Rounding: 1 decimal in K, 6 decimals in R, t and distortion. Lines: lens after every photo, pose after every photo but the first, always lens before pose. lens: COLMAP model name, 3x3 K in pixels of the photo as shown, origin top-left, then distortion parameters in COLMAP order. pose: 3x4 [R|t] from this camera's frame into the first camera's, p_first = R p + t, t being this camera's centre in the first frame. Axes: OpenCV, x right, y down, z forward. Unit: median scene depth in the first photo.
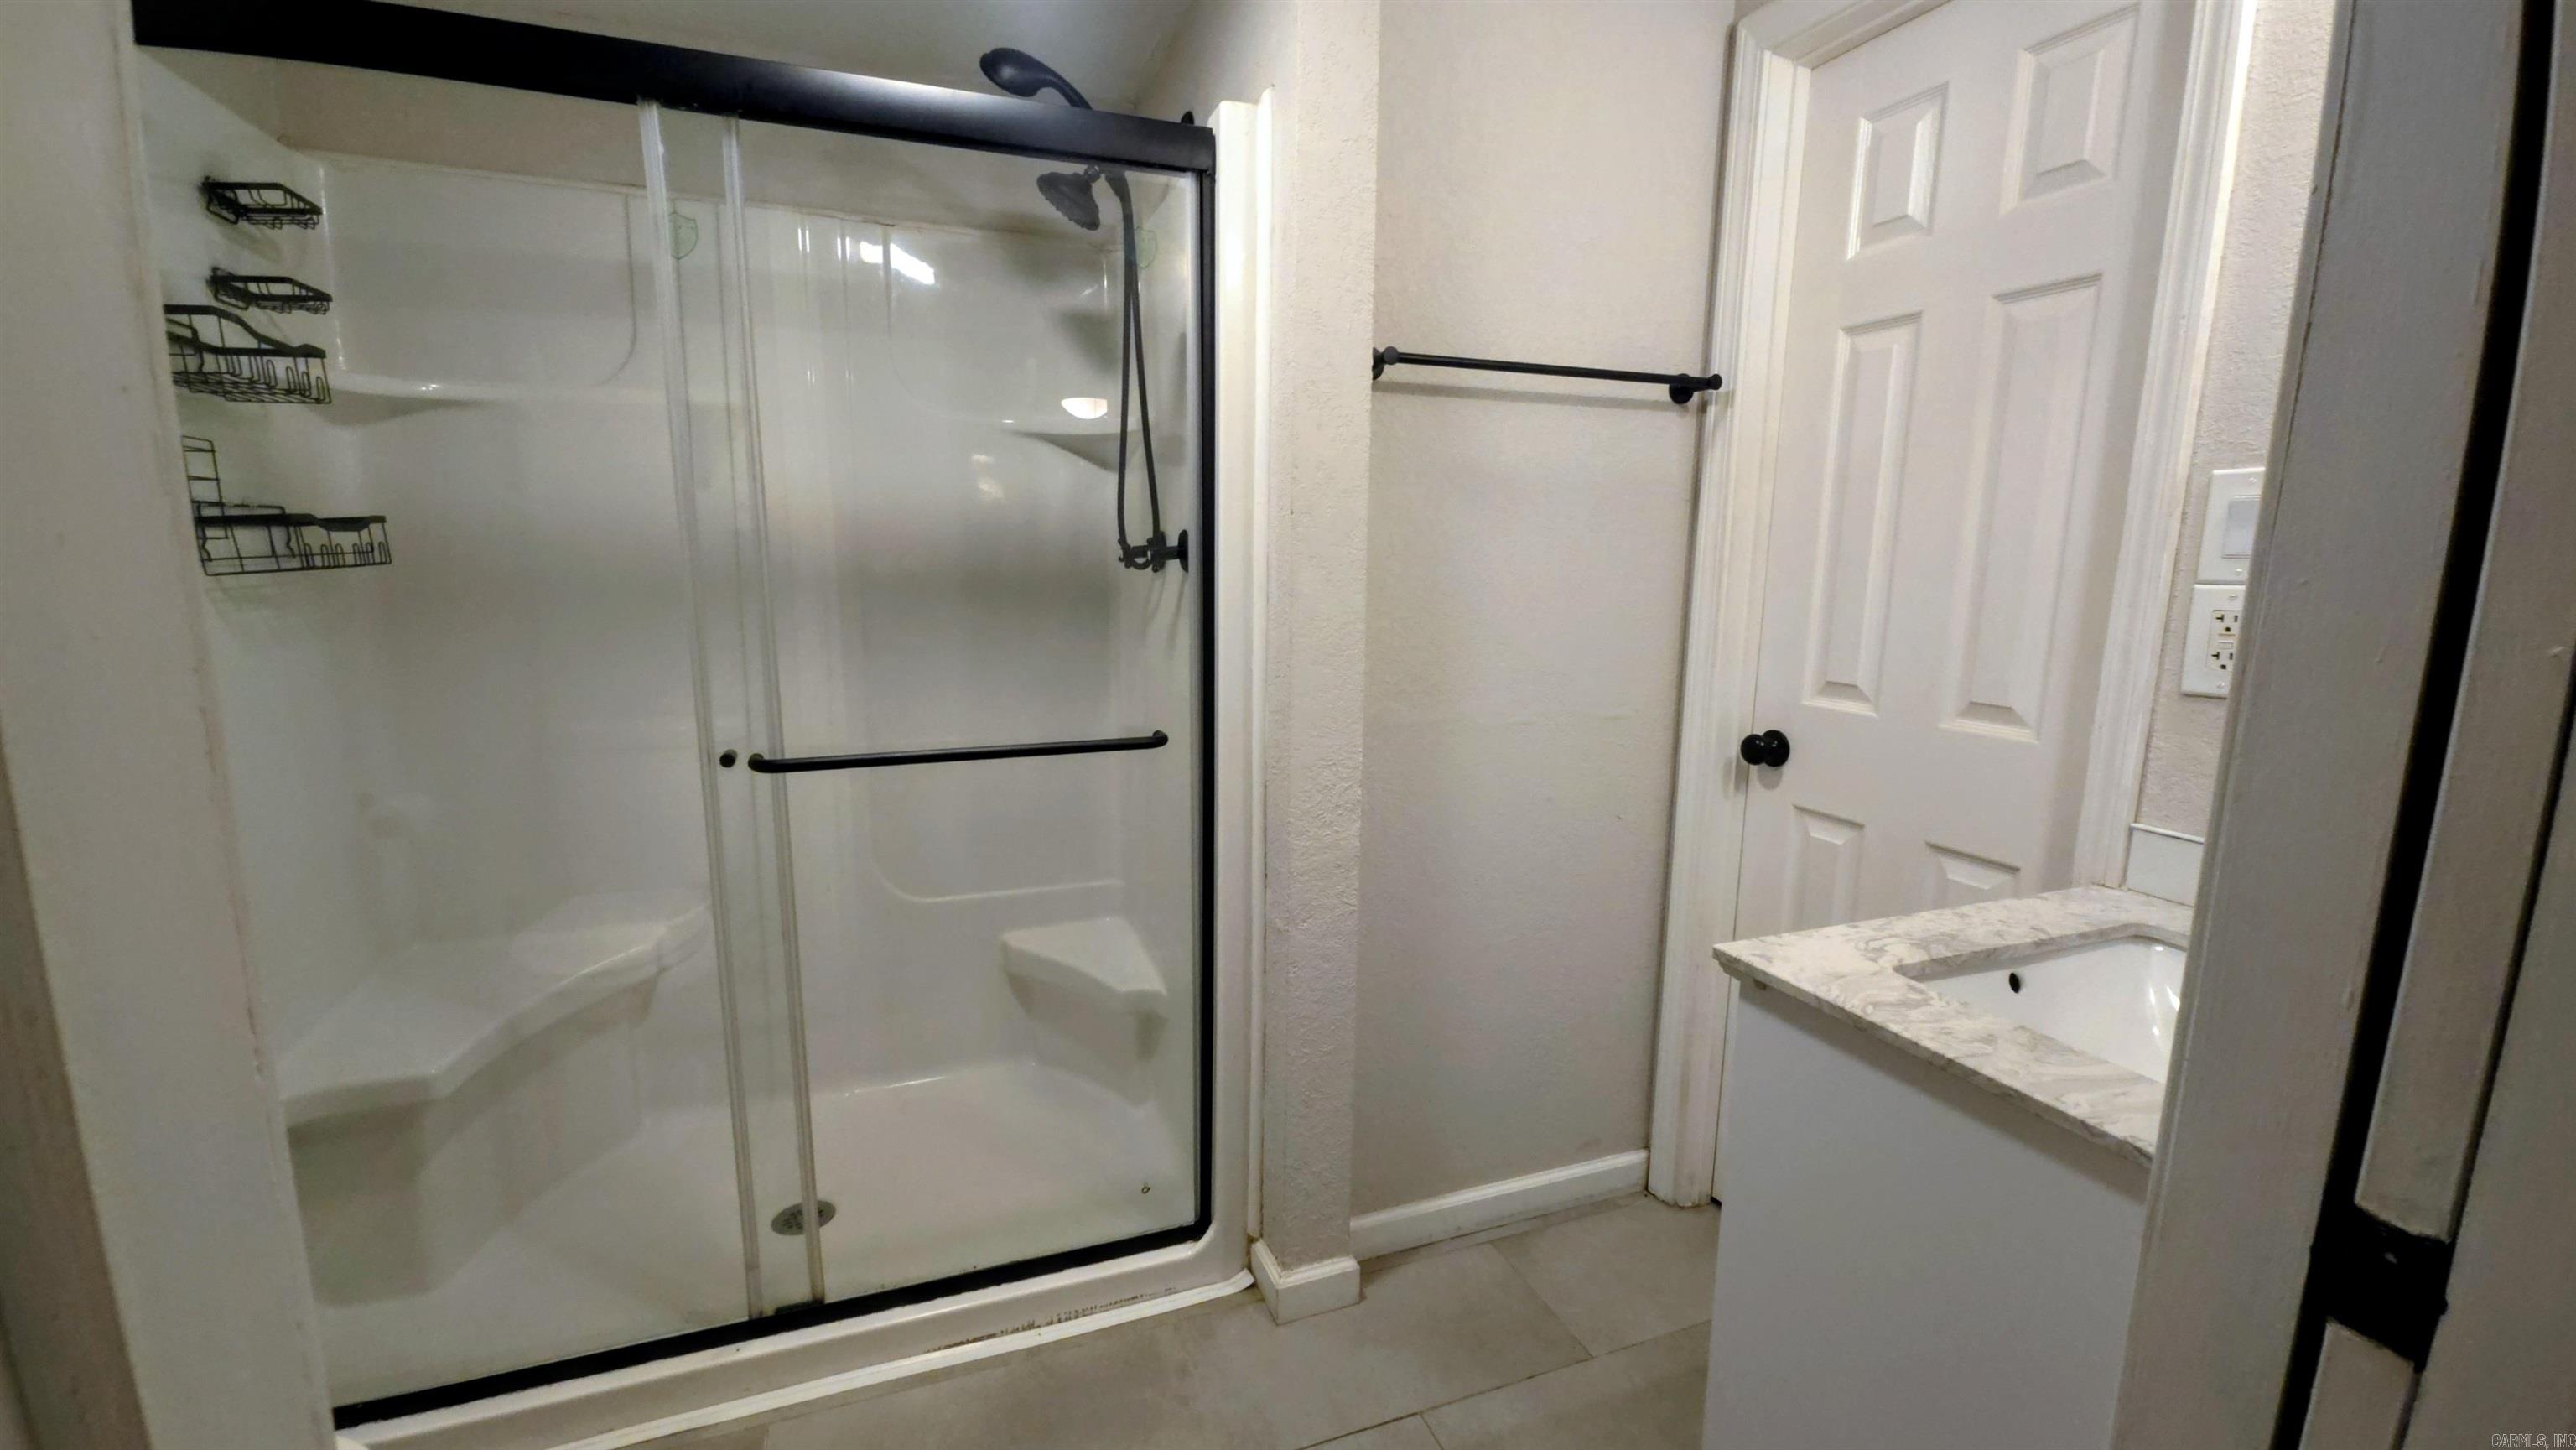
lens RADIAL K [[1053.4, 0, 1280.8], [0, 1053.4, 729.3], [0, 0, 1]] dist [0.002290, 0.000805]
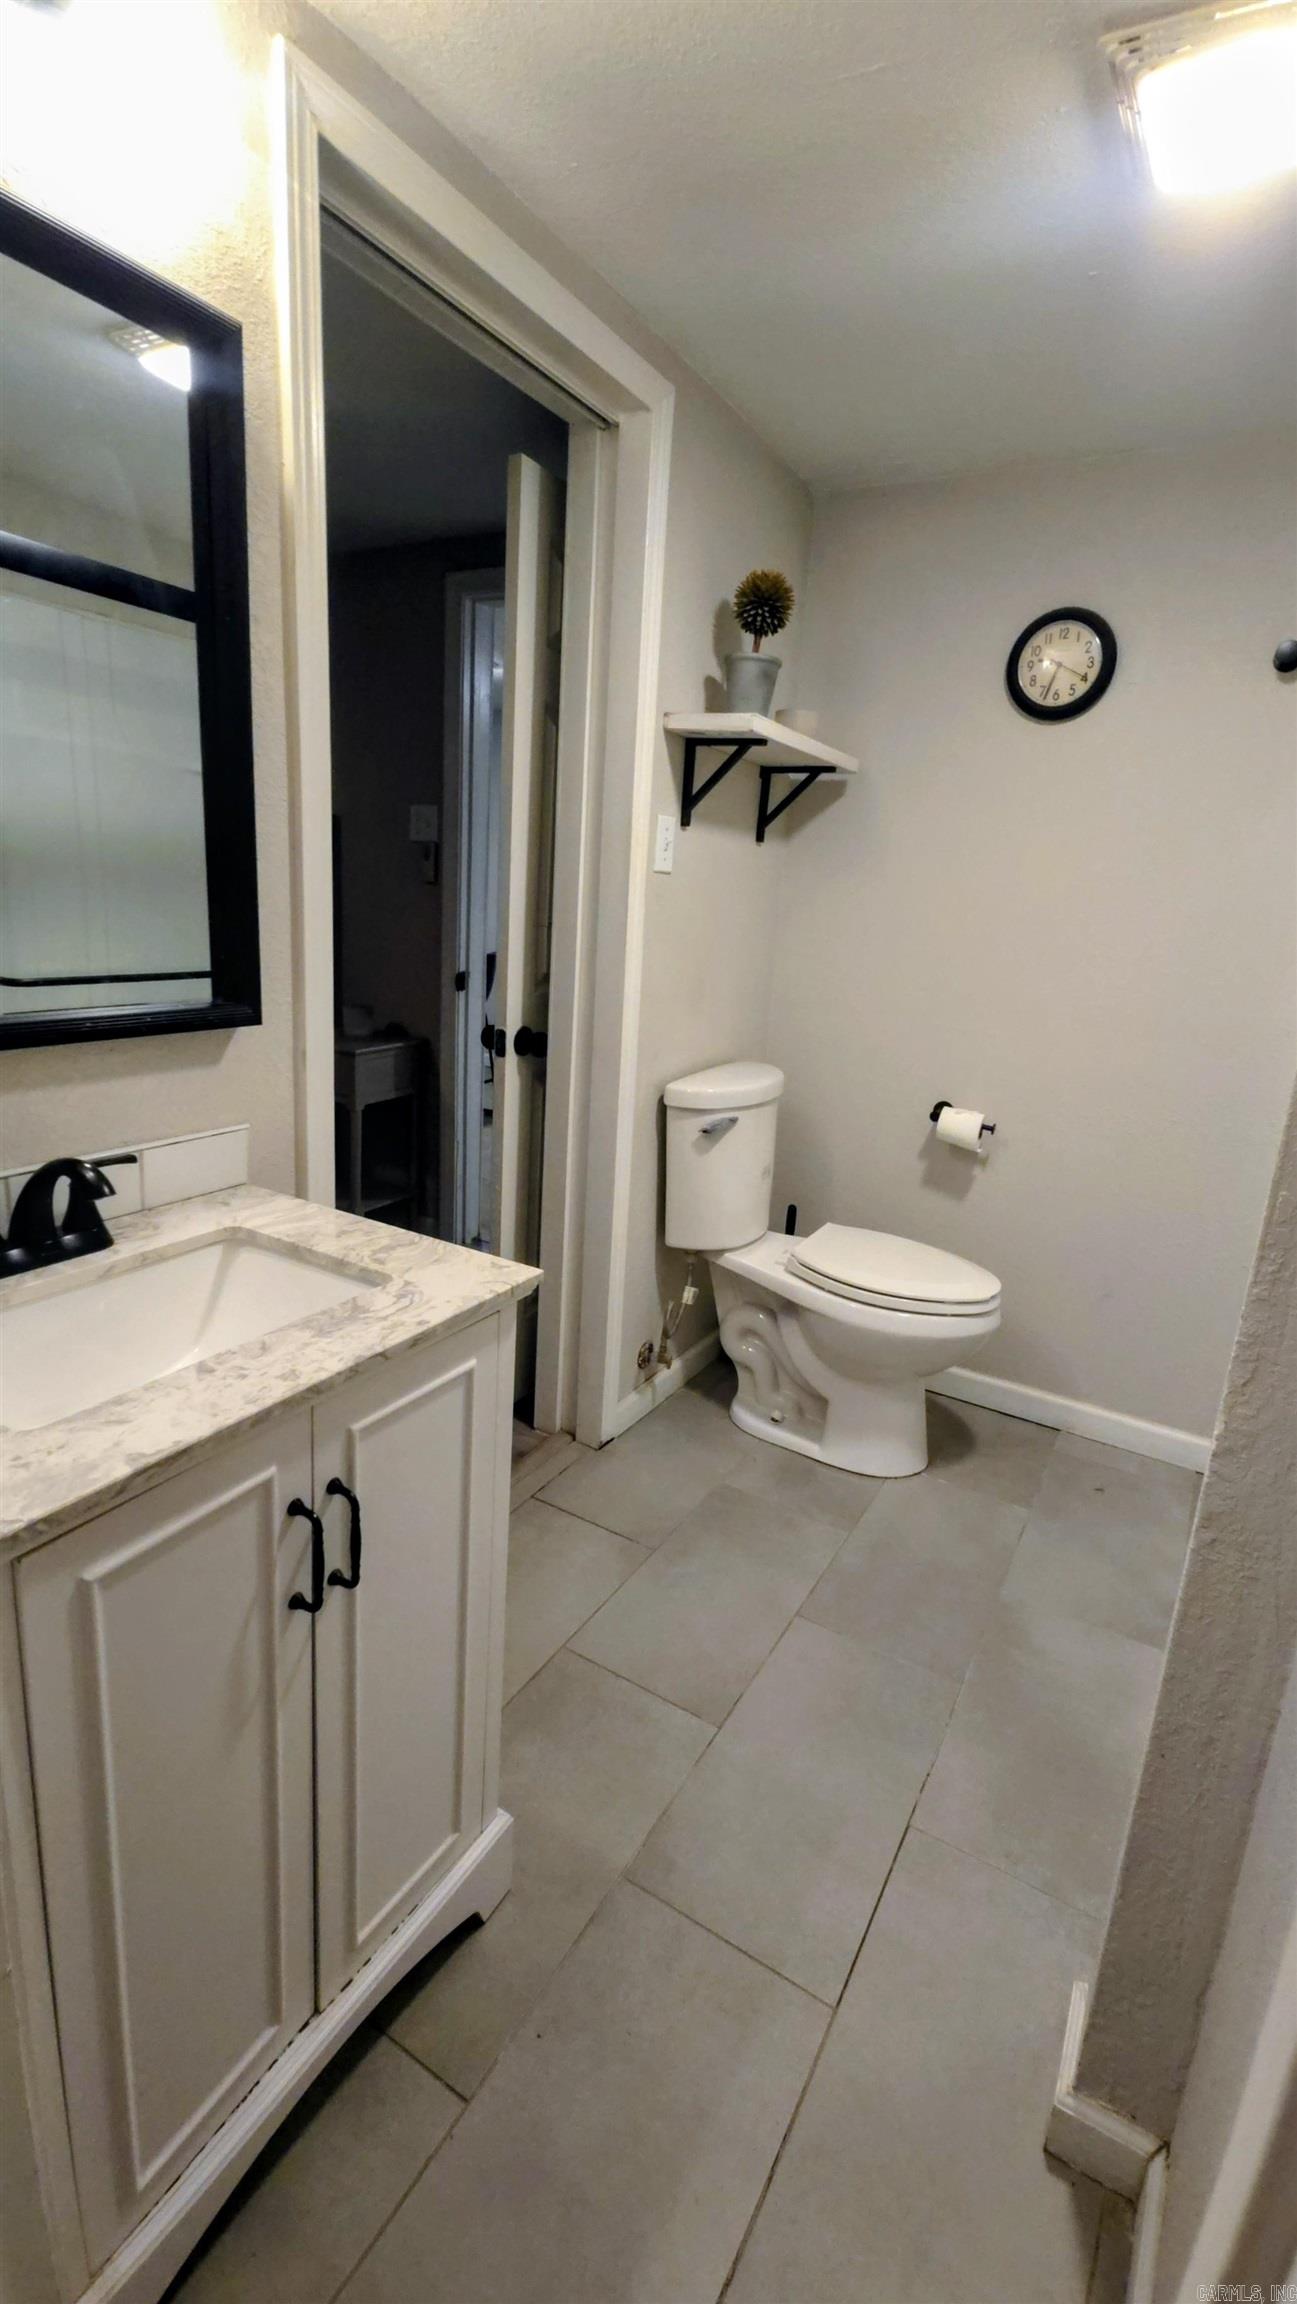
lens RADIAL K [[997.3, 0, 631.1], [0, 997.3, 1142.3], [0, 0, 1]] dist [0.003382, 0.000182]
pose [[-0.781548, 0.094450, -0.616653, 0.986346], [-0.176721, 0.914463, 0.364042, -0.309685], [0.598290, 0.393492, -0.698006, 1.768426]]
